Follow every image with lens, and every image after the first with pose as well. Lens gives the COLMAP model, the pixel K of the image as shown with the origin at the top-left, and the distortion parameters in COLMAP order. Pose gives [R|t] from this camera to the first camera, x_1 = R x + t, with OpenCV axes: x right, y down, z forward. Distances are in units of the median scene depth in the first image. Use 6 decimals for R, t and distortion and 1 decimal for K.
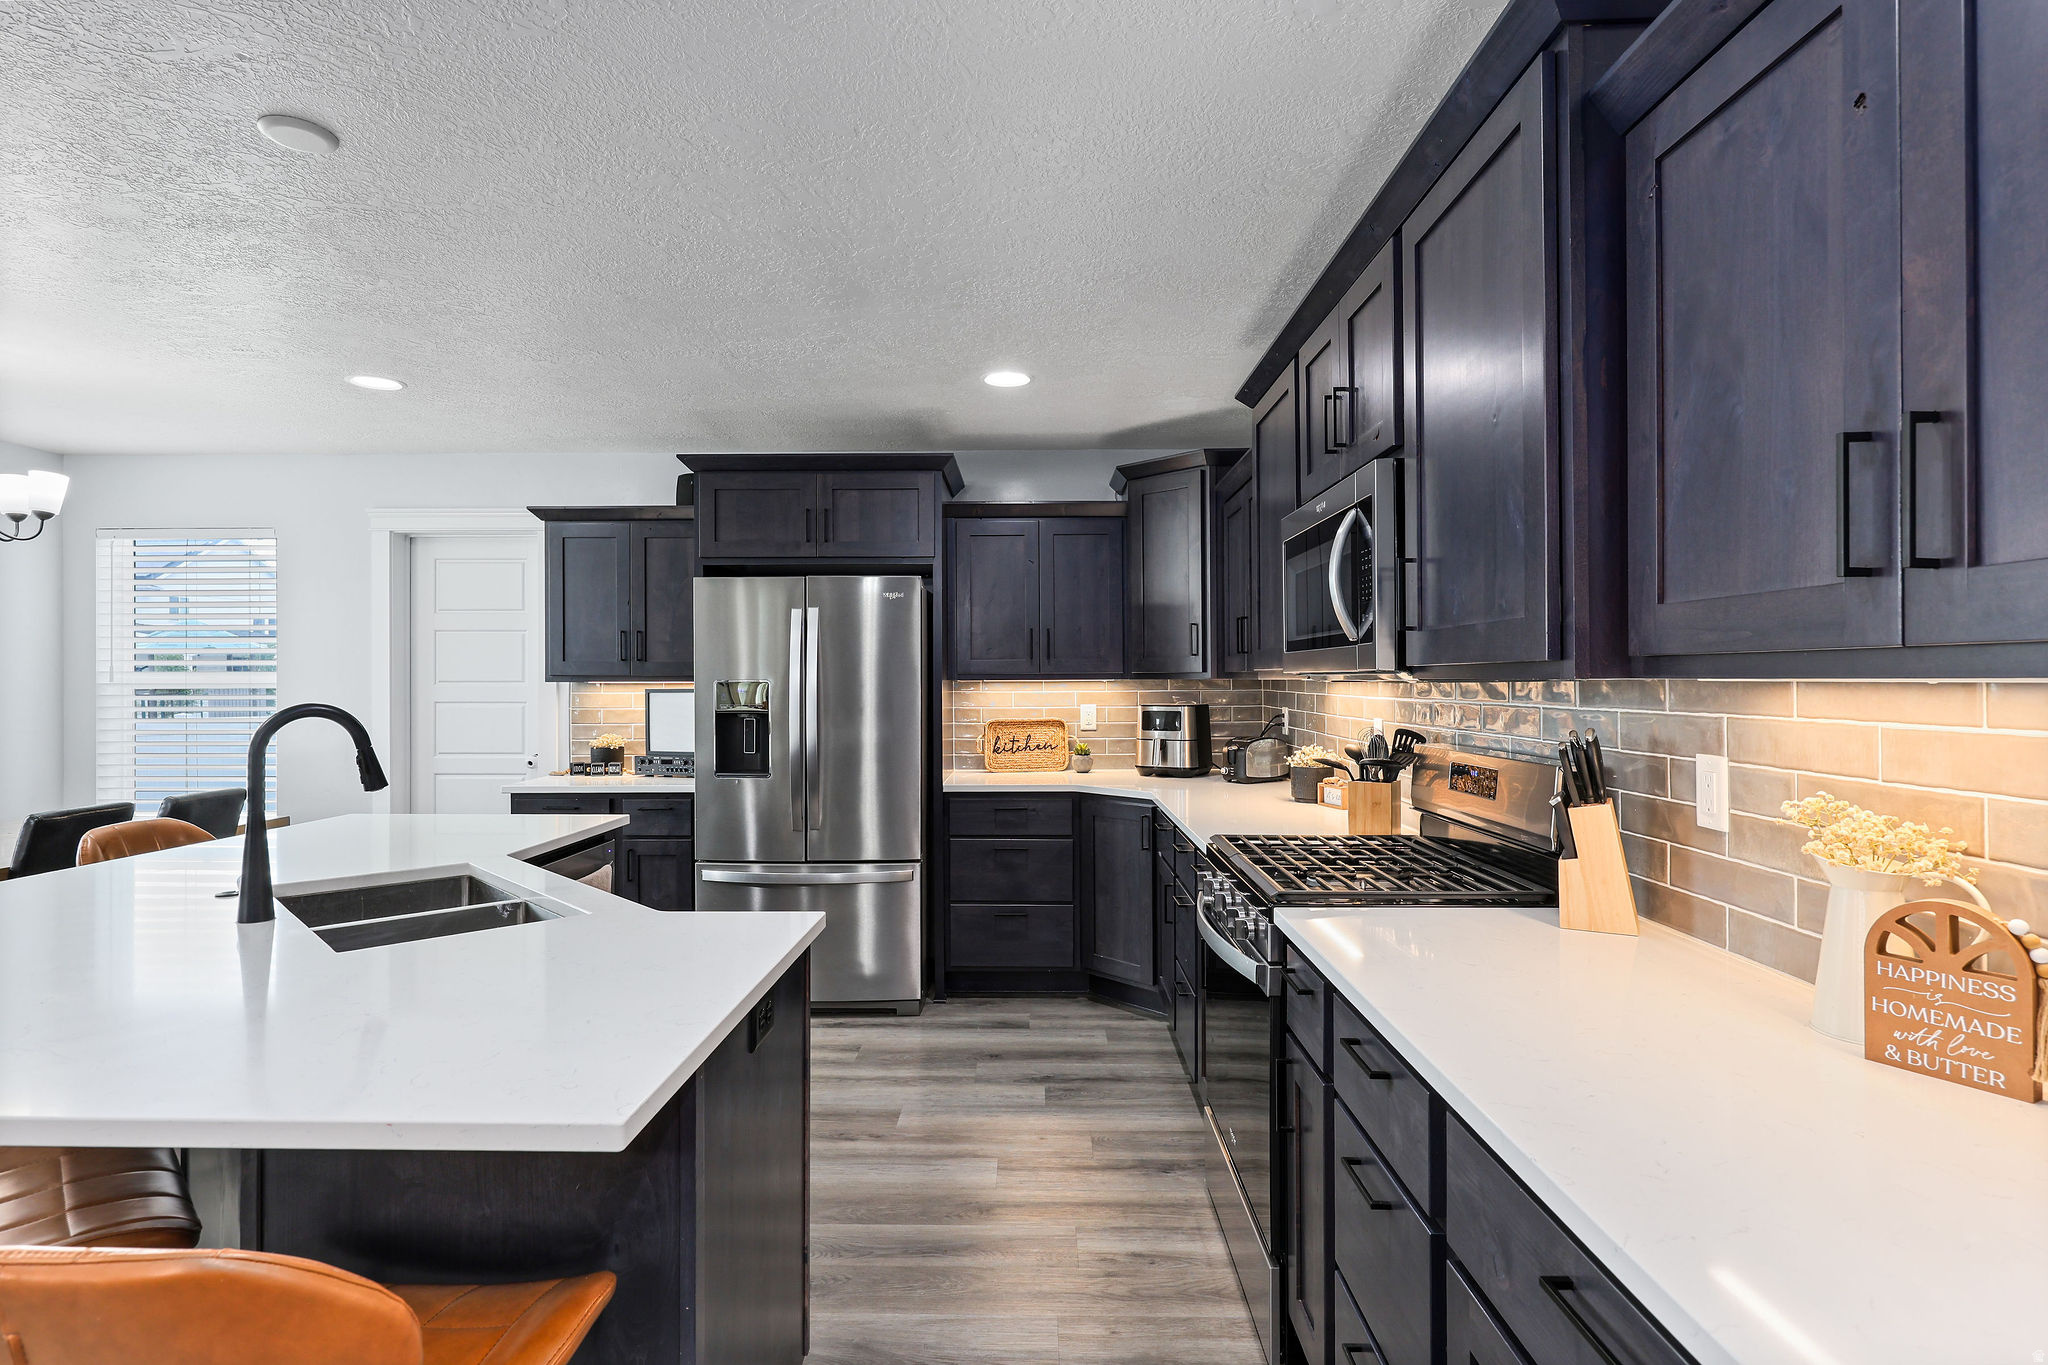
lens RADIAL K [[1025.4, 0, 1022.0], [0, 1025.4, 673.8], [0, 0, 1]] dist [-0.002065, 0.000568]
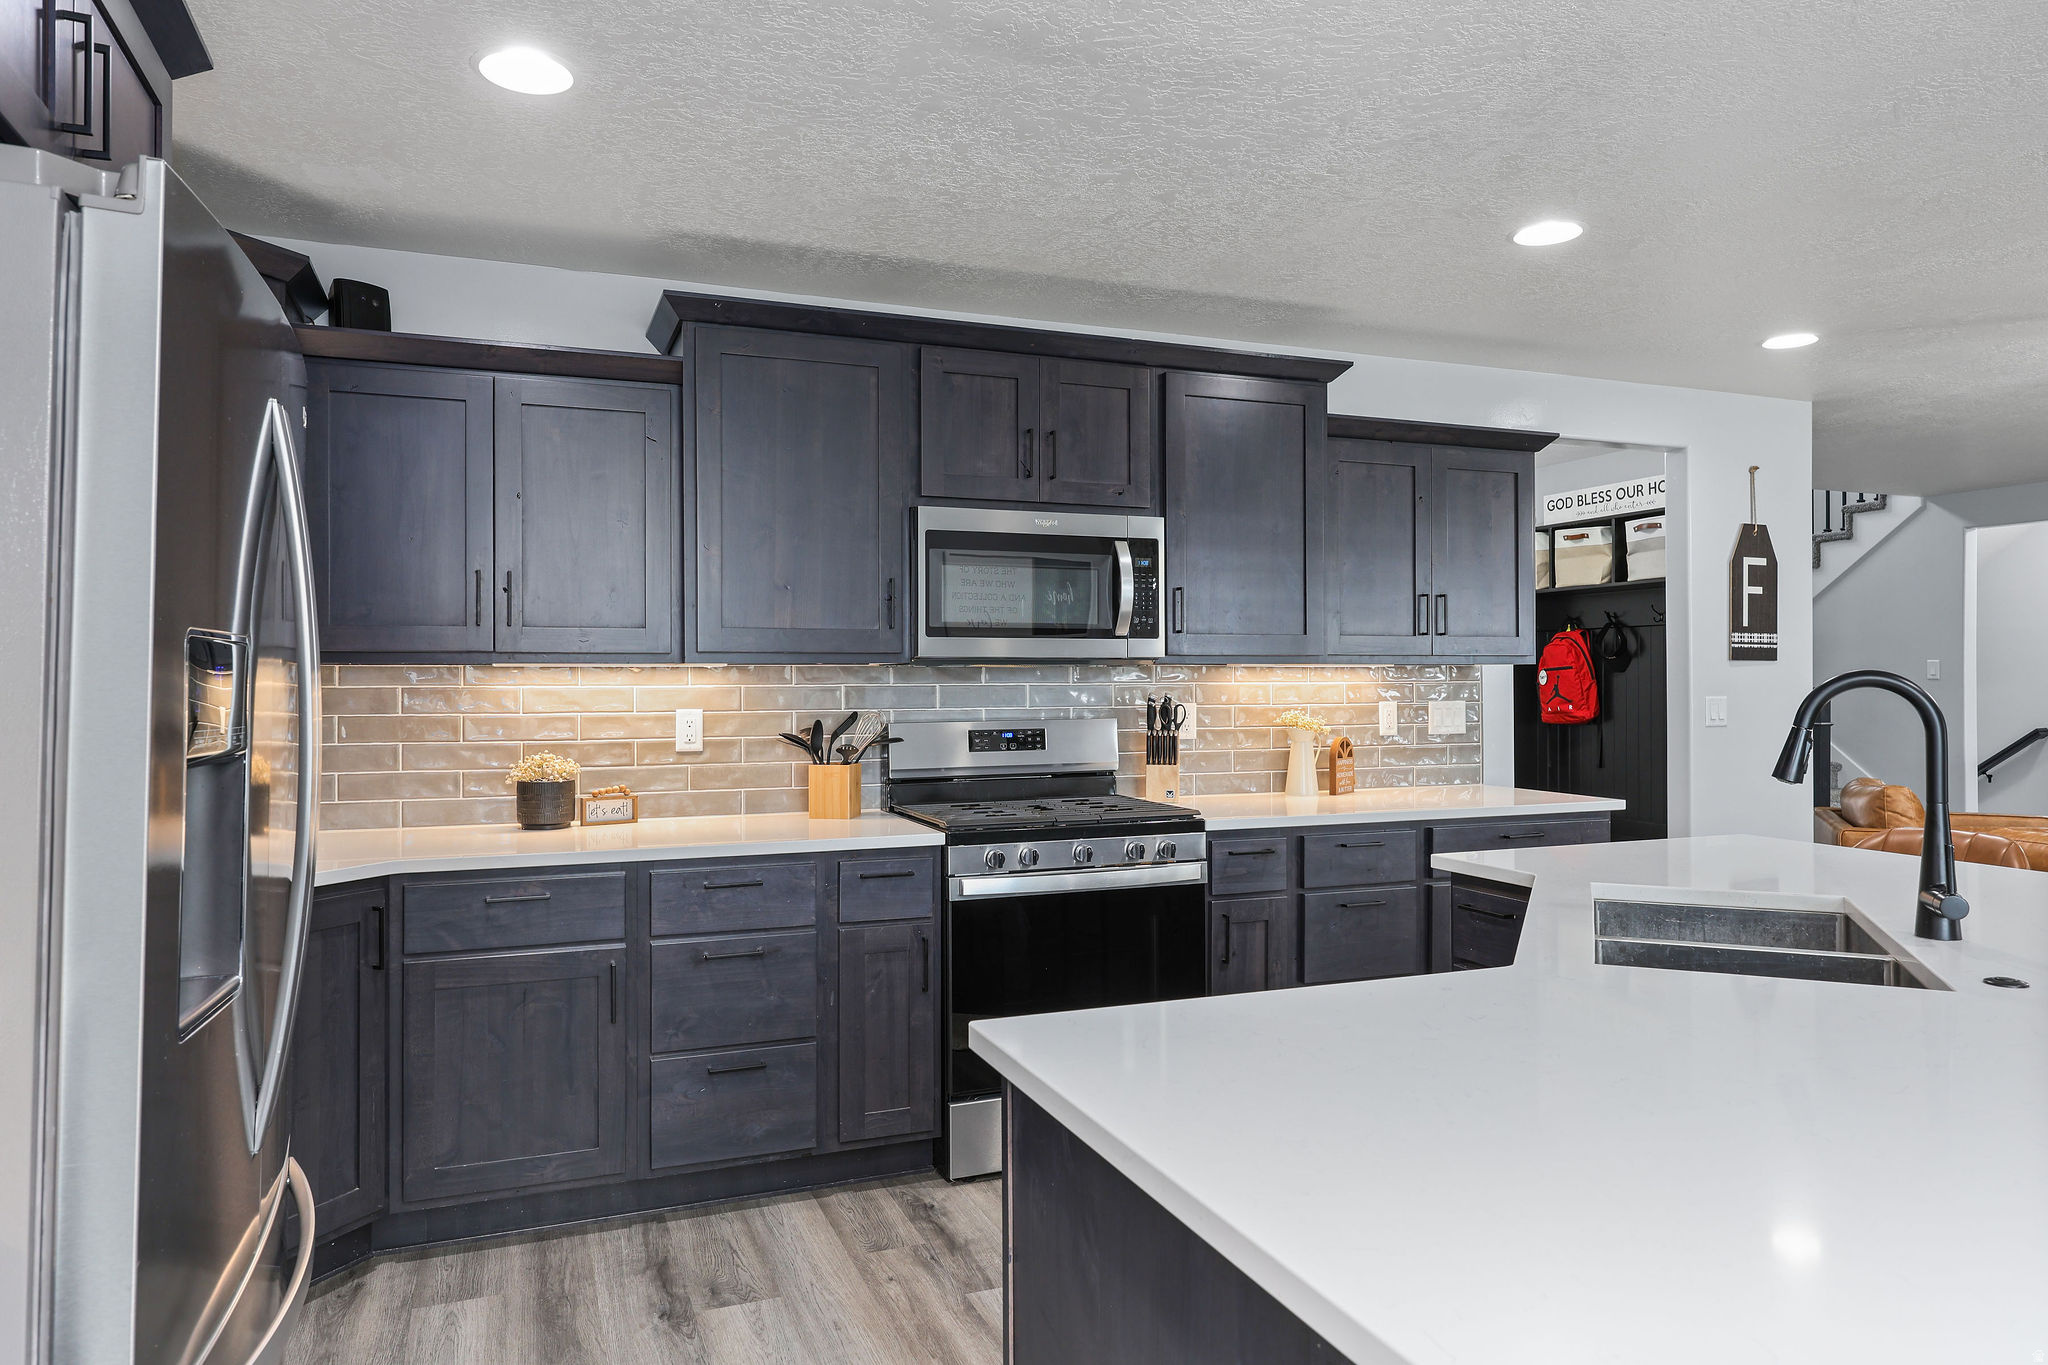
lens RADIAL K [[1275.4, 0, 1024.6], [0, 1275.4, 672.7], [0, 0, 1]] dist [-0.003639, -0.000726]
pose [[-0.376849, 0.009082, 0.926230, -0.607300], [-0.000451, 0.999950, -0.009988, 0.017512], [-0.926275, -0.004182, -0.376826, 0.876610]]
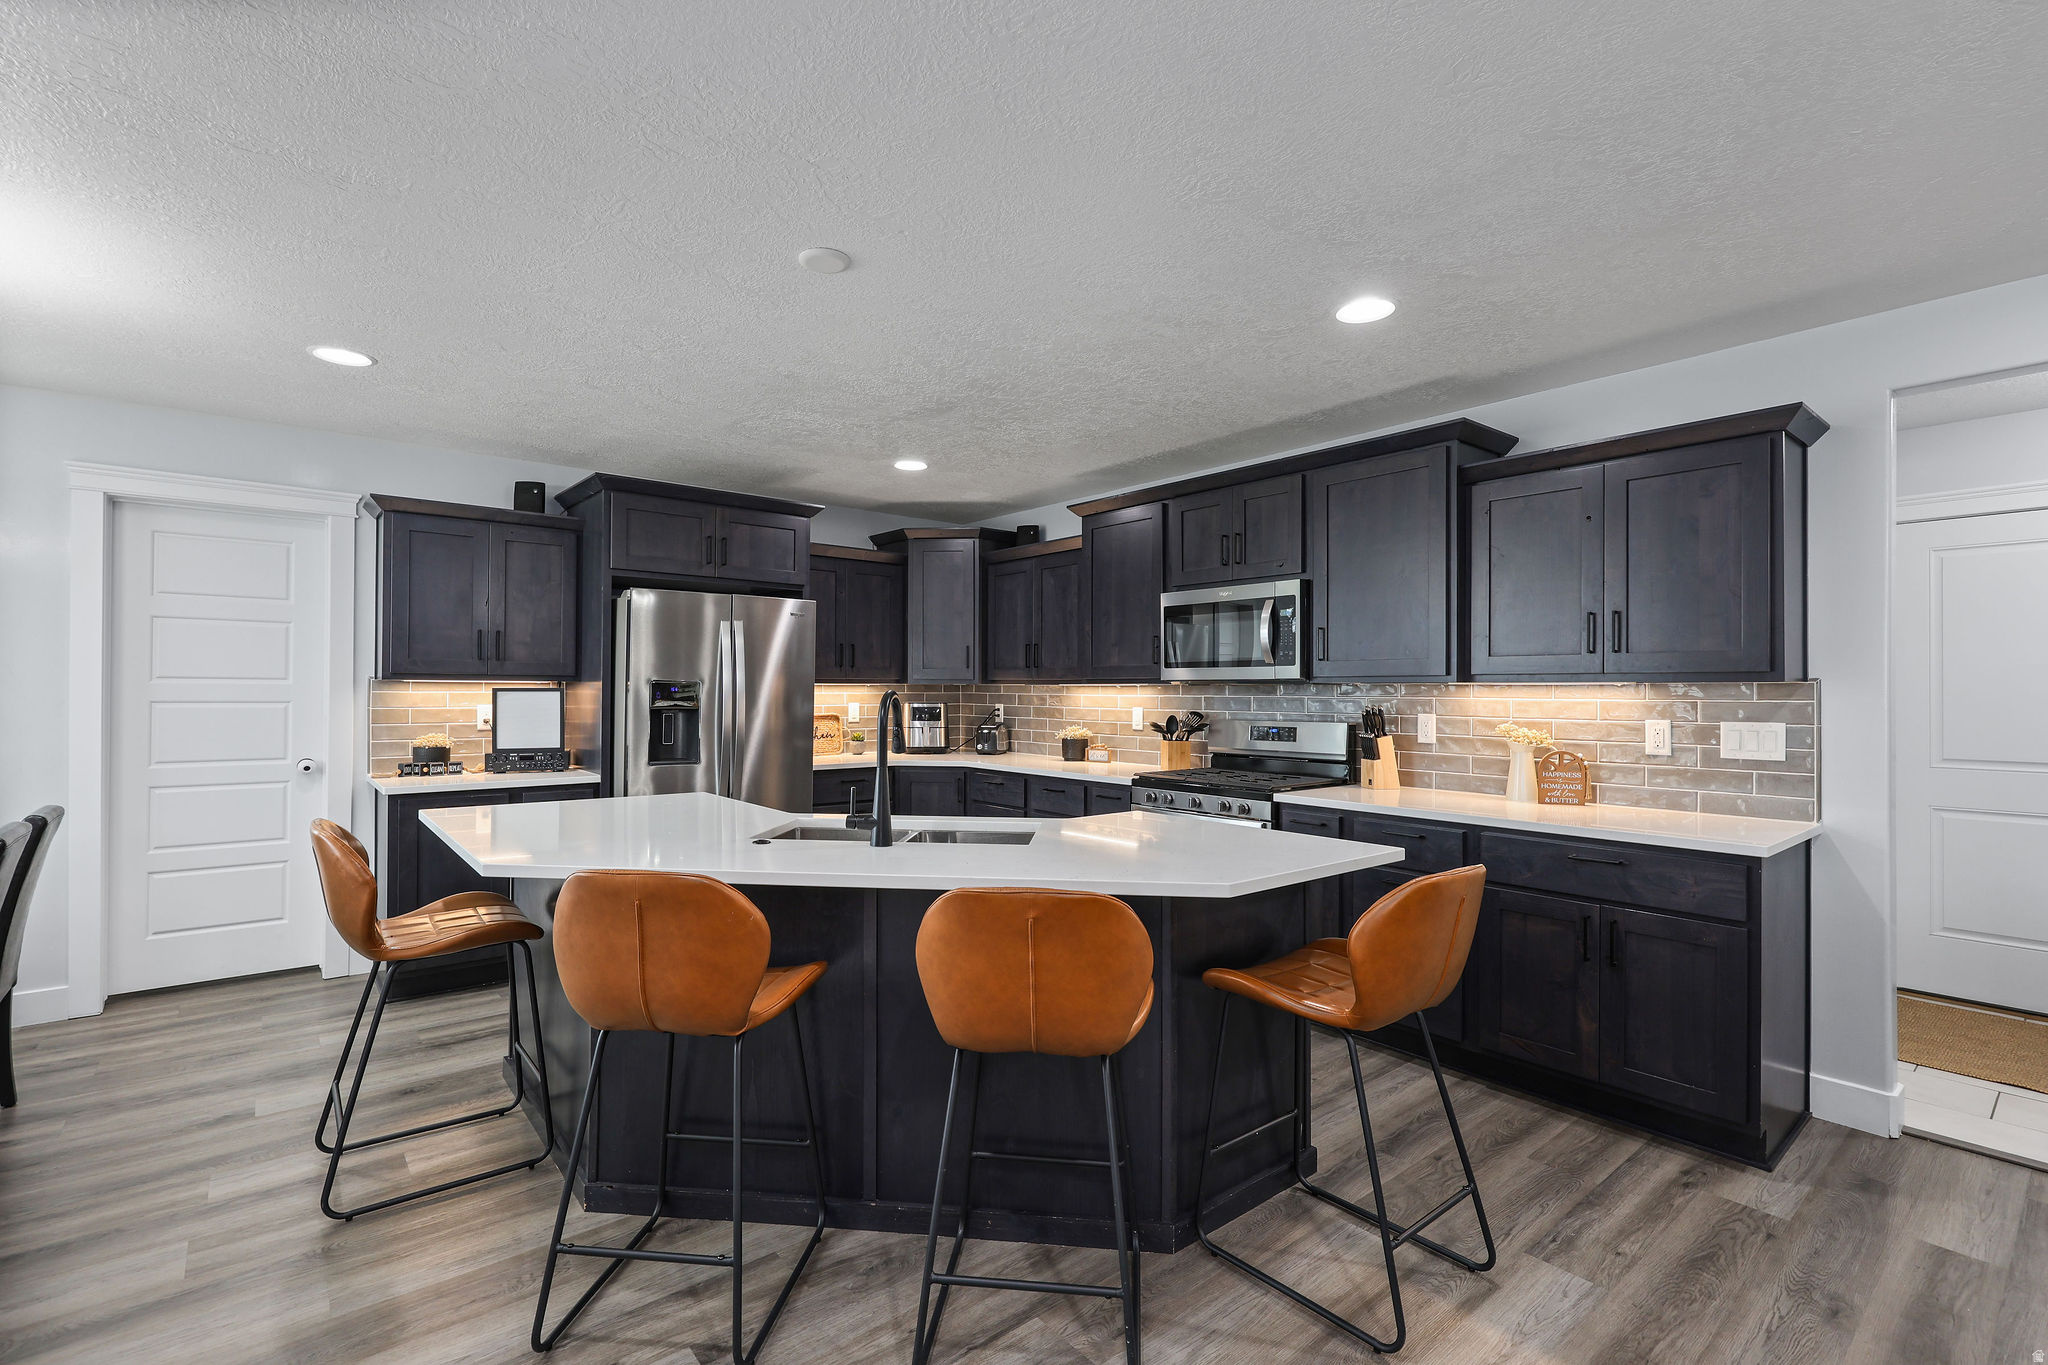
lens RADIAL K [[915.7, 0, 1002.3], [0, 915.7, 690.6], [0, 0, 1]] dist [0.008466, -0.000475]
pose [[0.764804, 0.007612, 0.644218, -0.621118], [-0.011135, 0.999937, 0.001404, 0.011680], [-0.644167, -0.008247, 0.764841, -0.025081]]
